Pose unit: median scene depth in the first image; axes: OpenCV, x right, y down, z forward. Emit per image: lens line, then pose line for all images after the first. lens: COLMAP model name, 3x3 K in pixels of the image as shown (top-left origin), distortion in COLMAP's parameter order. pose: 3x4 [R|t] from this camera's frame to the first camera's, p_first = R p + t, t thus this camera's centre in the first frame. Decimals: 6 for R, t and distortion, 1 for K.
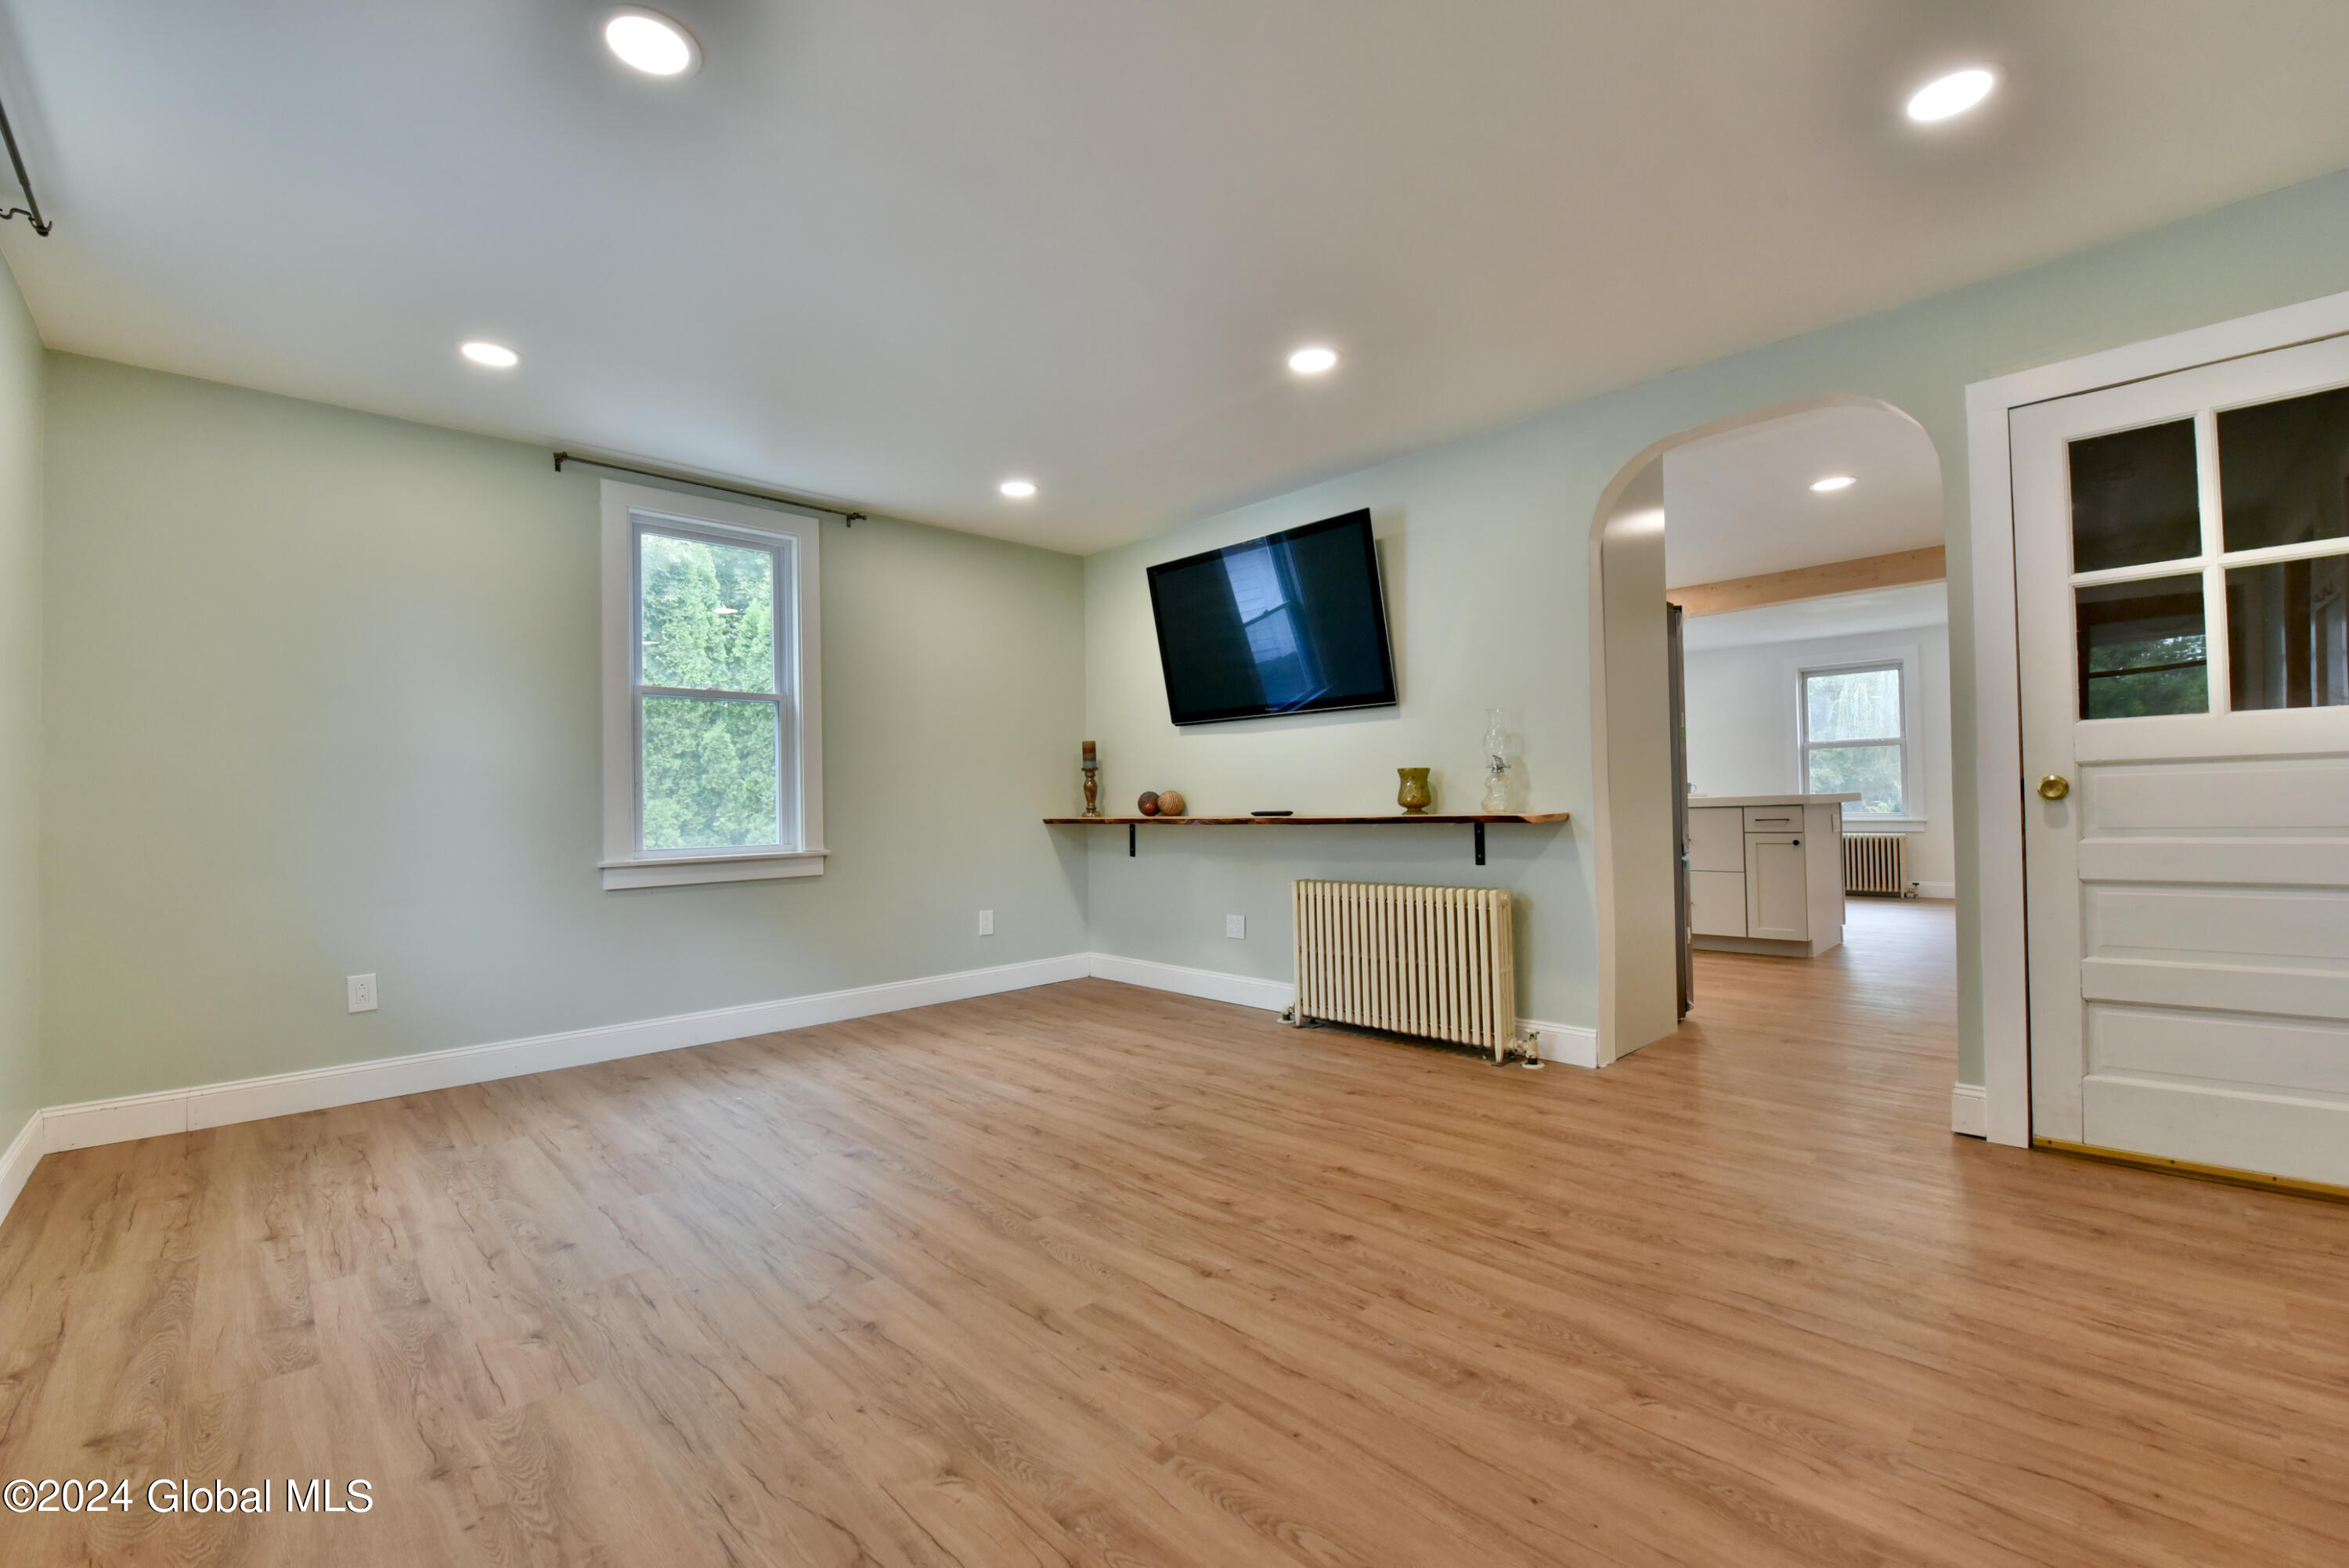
lens RADIAL K [[975.1, 0, 1165.7], [0, 975.1, 789.2], [0, 0, 1]] dist [-0.010625, -0.003842]
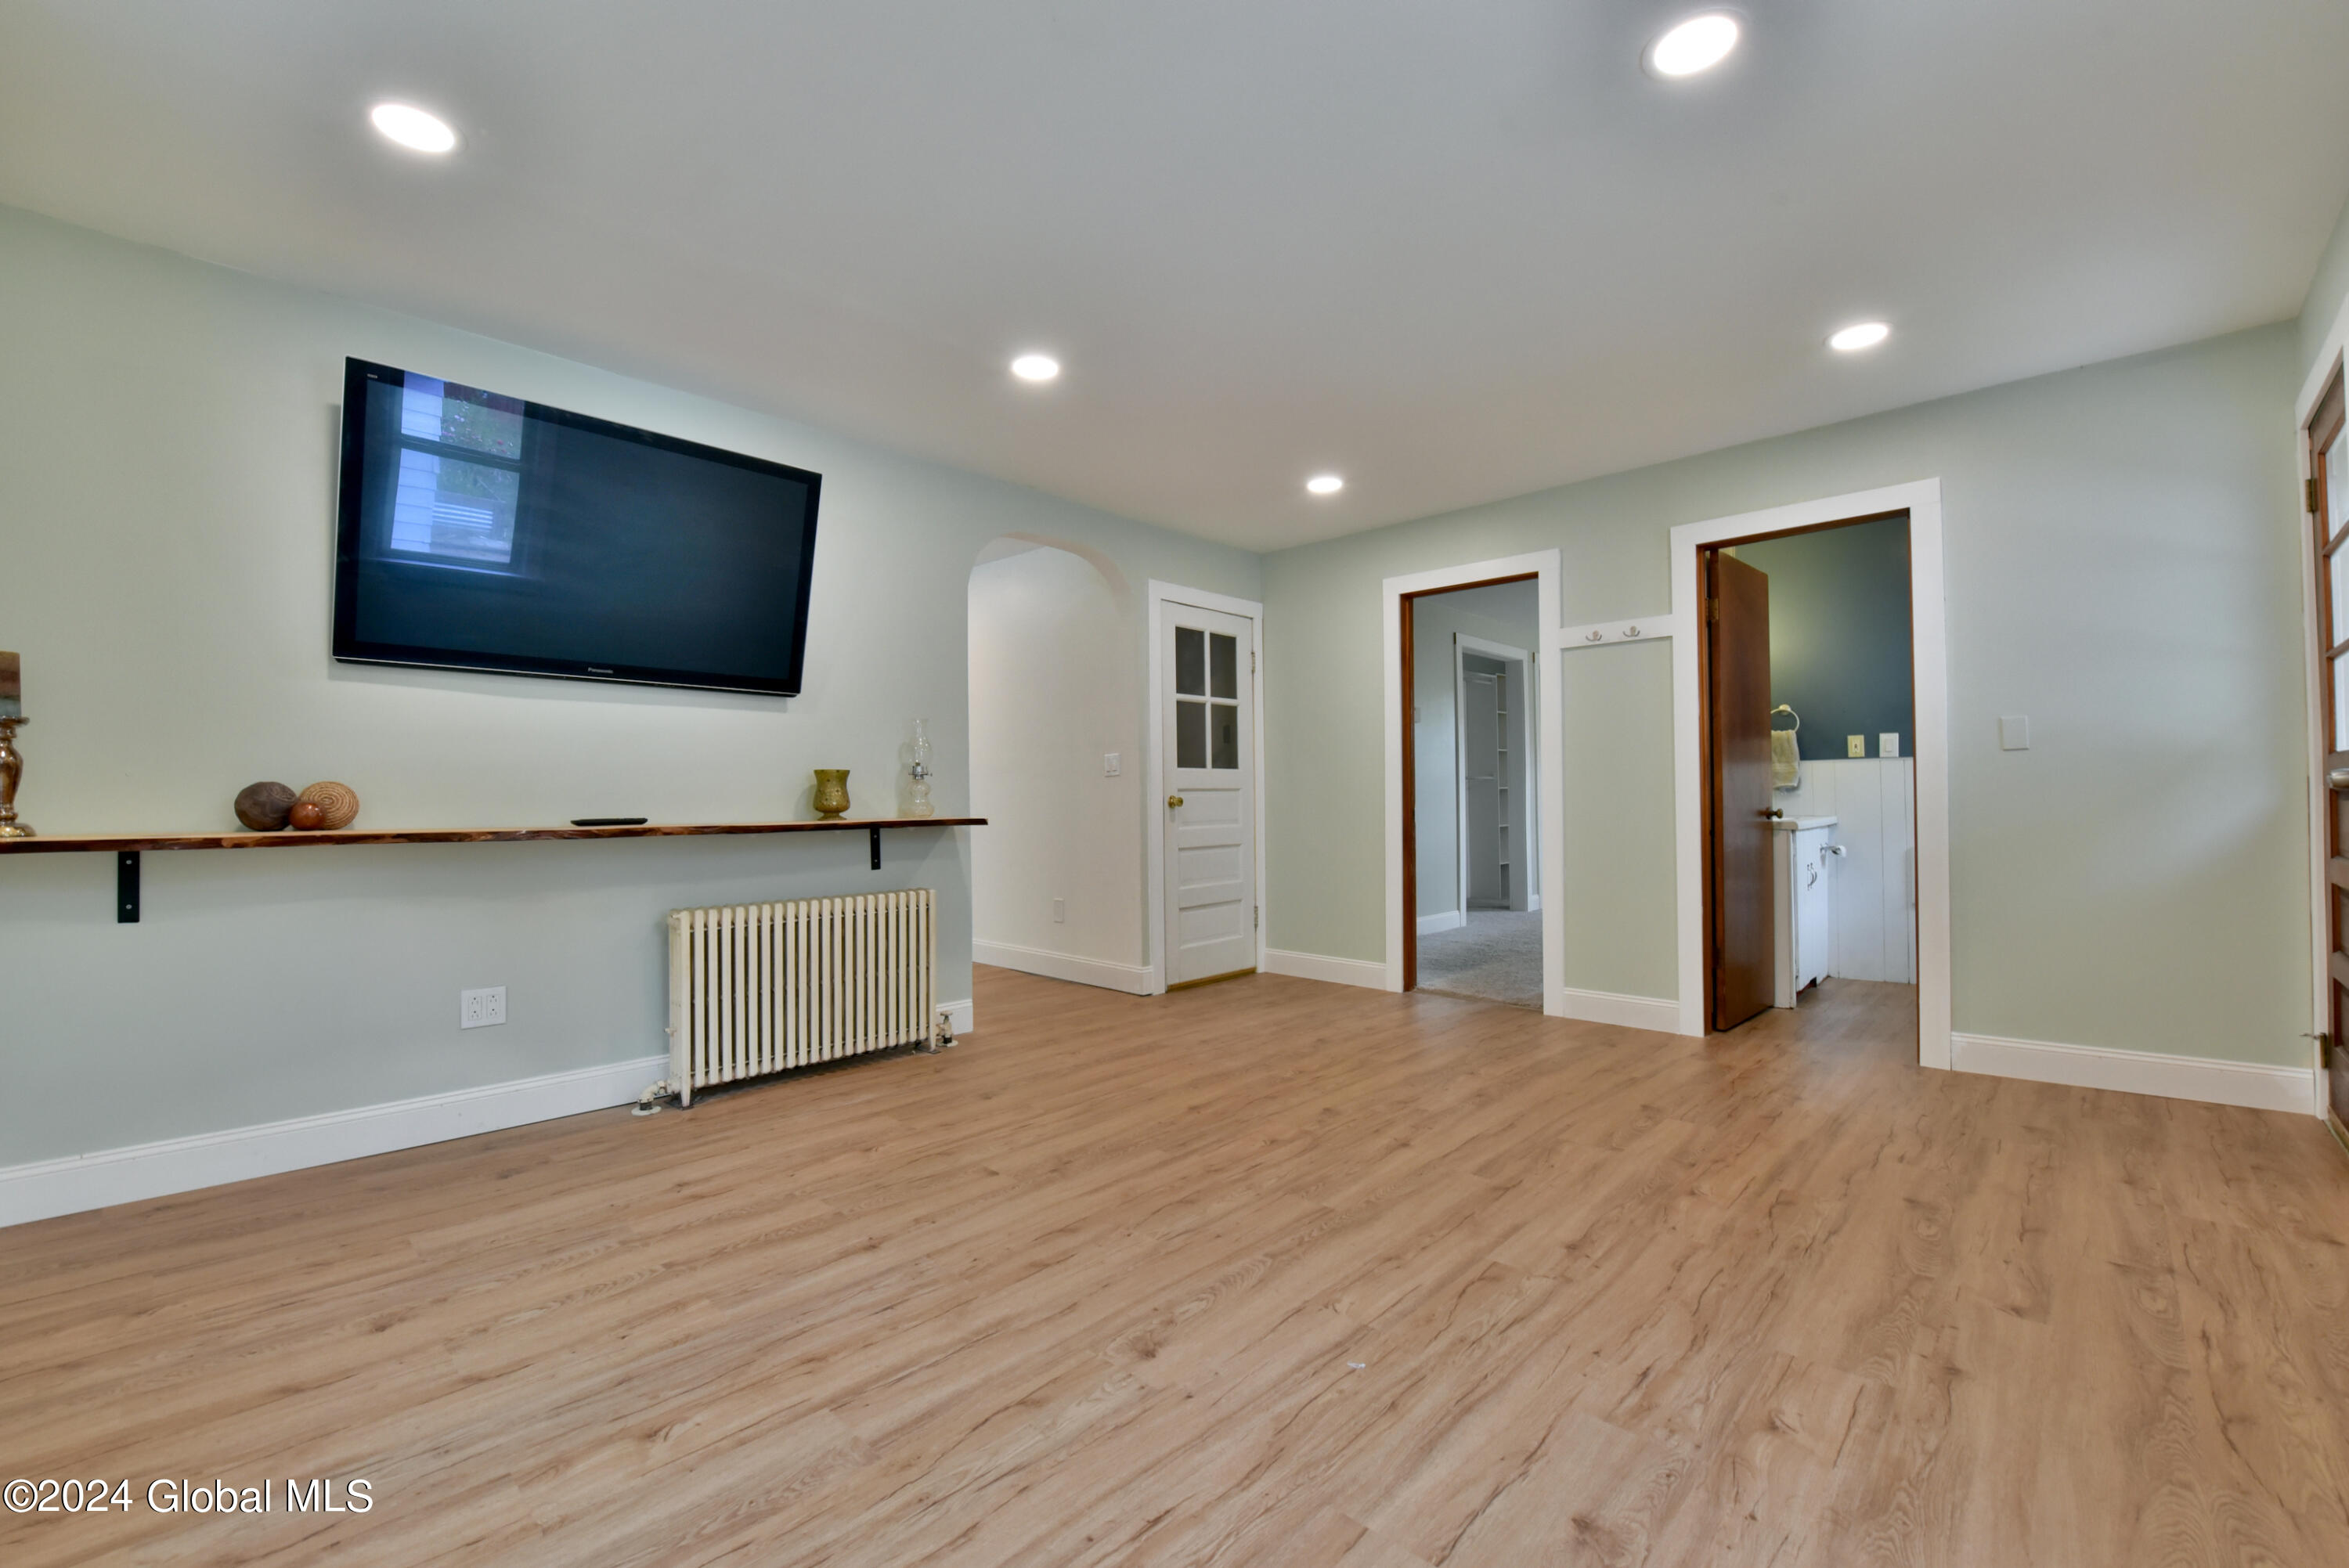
lens RADIAL K [[975.1, 0, 1165.7], [0, 975.1, 789.2], [0, 0, 1]] dist [-0.010625, -0.003842]
pose [[-0.047338, 0.032339, 0.998355, -0.984257], [-0.006707, 0.999443, -0.032692, 0.035766], [-0.998856, -0.008243, -0.047095, 1.047657]]
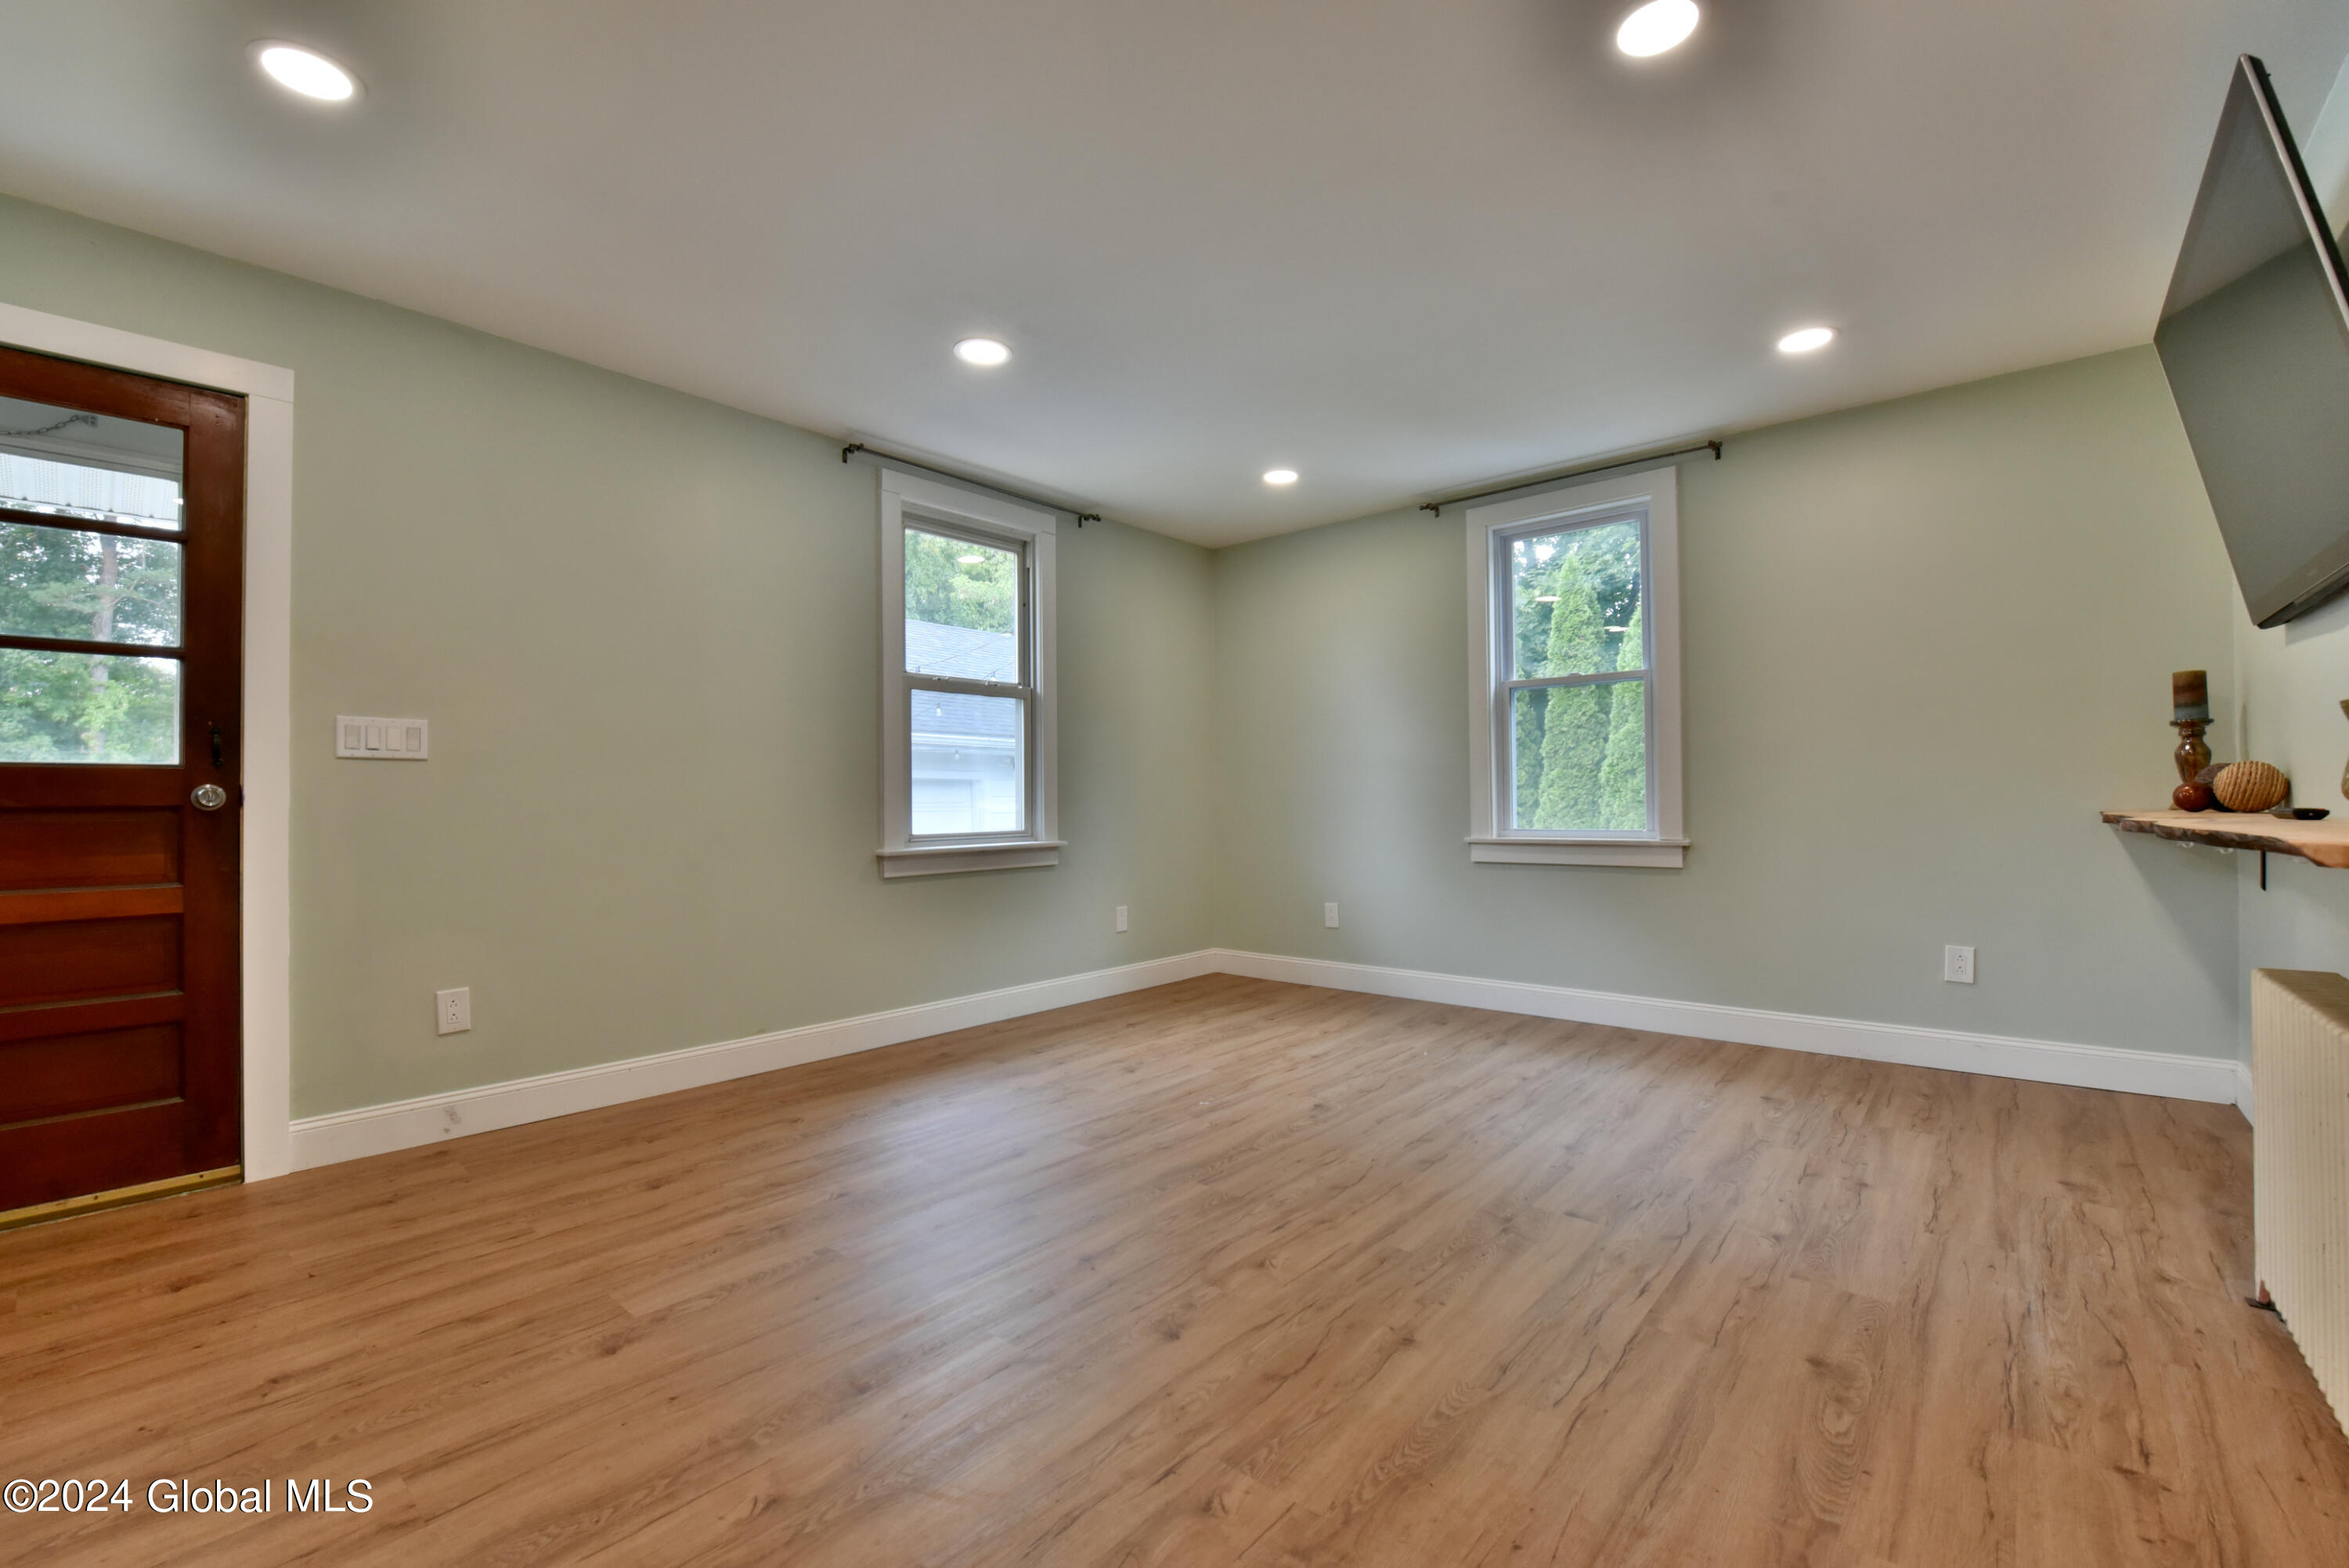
lens RADIAL K [[975.1, 0, 1165.7], [0, 975.1, 789.2], [0, 0, 1]] dist [-0.010625, -0.003842]
pose [[0.095158, 0.005087, -0.995449, 0.798123], [0.023637, 0.999693, 0.007368, -0.001713], [0.995181, -0.024231, 0.095009, 0.745231]]
